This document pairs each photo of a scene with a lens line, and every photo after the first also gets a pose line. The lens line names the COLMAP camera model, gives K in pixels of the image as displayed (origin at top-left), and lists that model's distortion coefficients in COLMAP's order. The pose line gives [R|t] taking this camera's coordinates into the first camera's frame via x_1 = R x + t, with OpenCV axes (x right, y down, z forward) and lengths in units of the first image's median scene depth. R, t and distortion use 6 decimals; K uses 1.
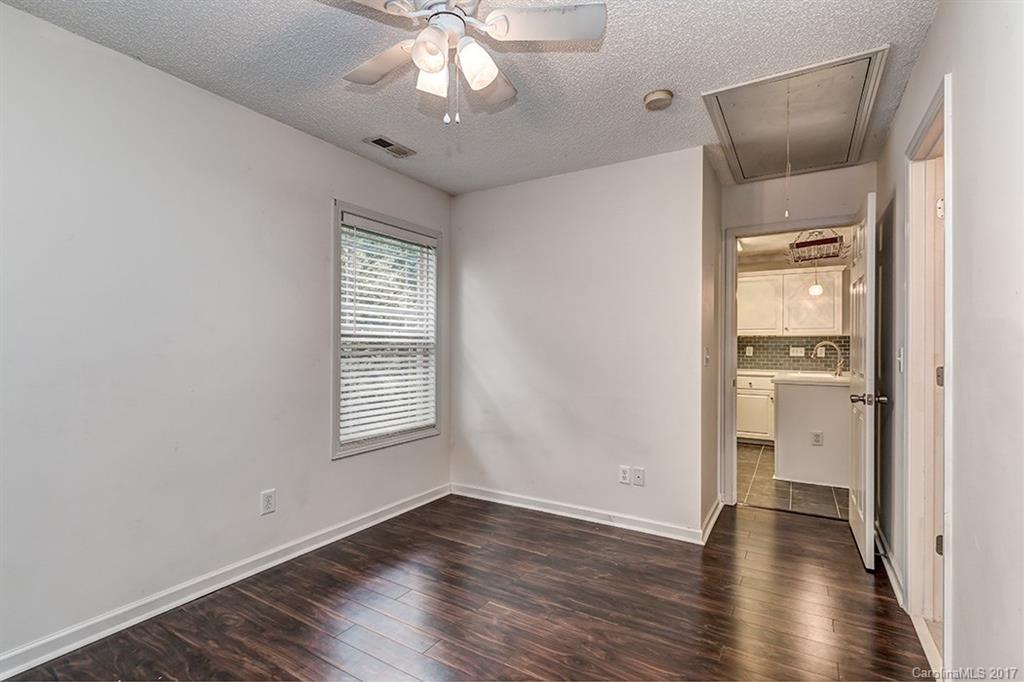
lens RADIAL K [[471.1, 0, 529.3], [0, 471.1, 344.1], [0, 0, 1]] dist [0.004280, -0.000996]
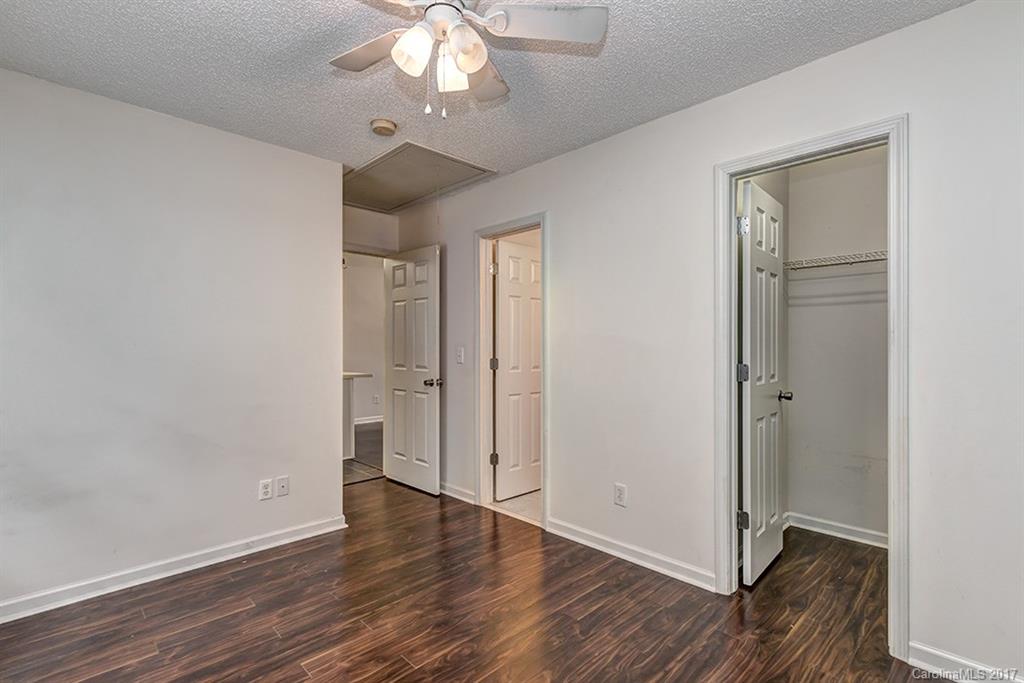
lens RADIAL K [[471.1, 0, 511.1], [0, 471.1, 344.8], [0, 0, 1]] dist [0.004280, -0.000996]
pose [[0.262072, 0.001585, 0.965047, -0.679451], [-0.005524, 0.999985, -0.000143, -0.003549], [-0.965033, -0.005293, 0.262077, 0.387710]]
